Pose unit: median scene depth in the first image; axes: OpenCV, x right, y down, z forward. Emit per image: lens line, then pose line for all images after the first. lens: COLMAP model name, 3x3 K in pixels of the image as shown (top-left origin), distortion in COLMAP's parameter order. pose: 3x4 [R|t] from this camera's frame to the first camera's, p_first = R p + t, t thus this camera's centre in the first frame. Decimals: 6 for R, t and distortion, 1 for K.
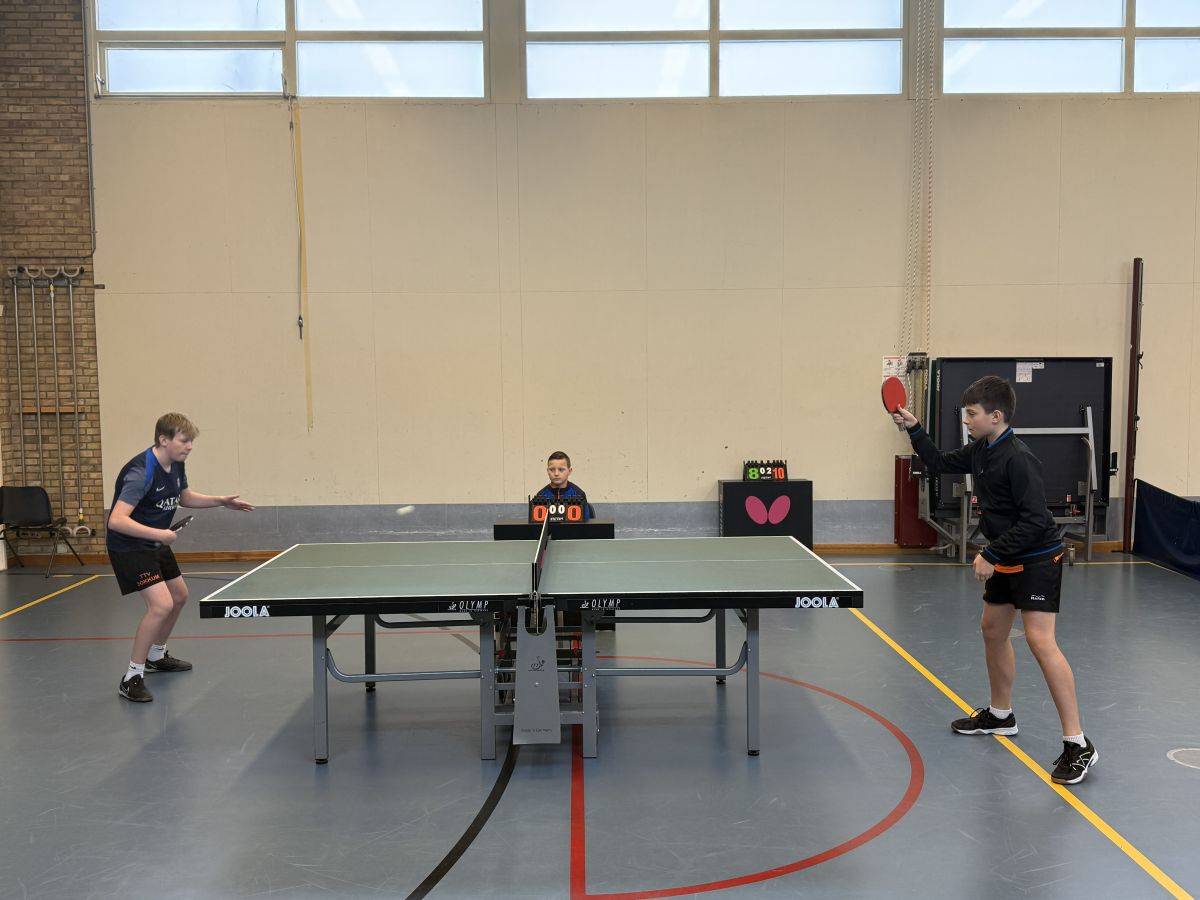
lens RADIAL K [[1101.9, 0, 583.4], [0, 1101.9, 451.8], [0, 0, 1]] dist [0.030745, 0.000000]
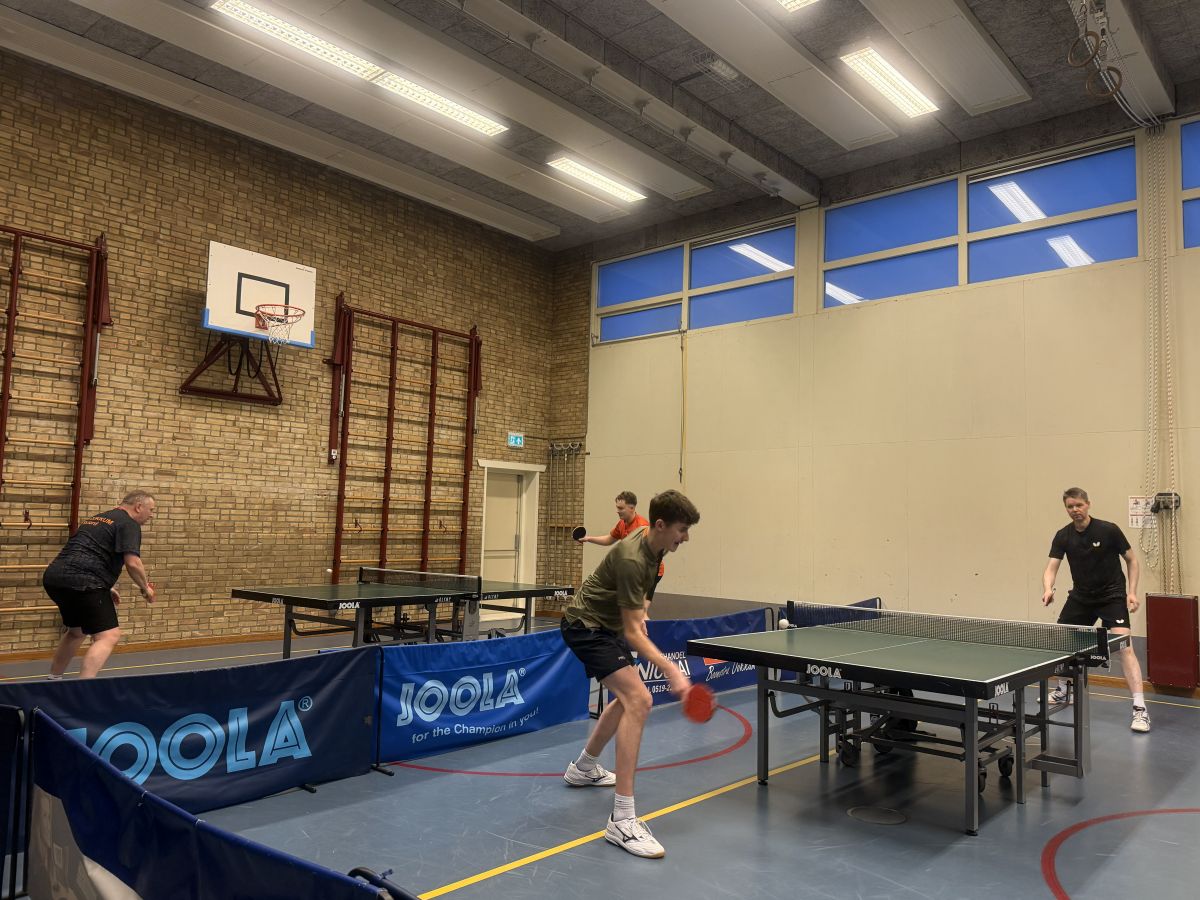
lens RADIAL K [[876.1, 0, 602.3], [0, 876.1, 463.1], [0, 0, 1]] dist [0.079858, -0.088942]
pose [[0.728459, -0.023623, -0.684682, 0.497453], [-0.086319, 0.988276, -0.125935, 0.031770], [0.679629, 0.150839, 0.717880, 0.058925]]
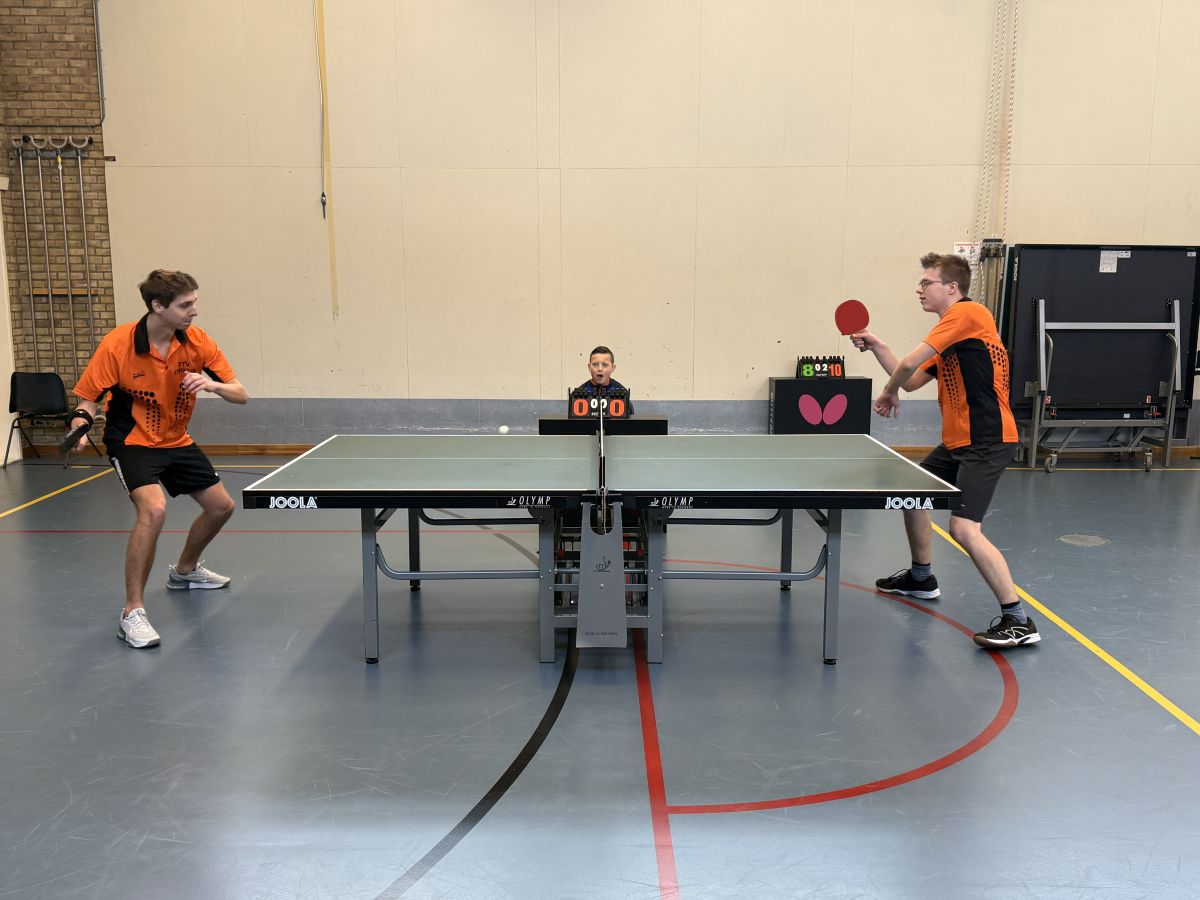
lens RADIAL K [[1152.6, 0, 579.3], [0, 1152.6, 460.2], [0, 0, 1]] dist [0.019759, 0.000000]
pose [[0.999649, 0.013797, -0.022600, -0.016904], [-0.011582, 0.995377, 0.095349, 0.005594], [0.023811, -0.095054, 0.995187, 0.018598]]
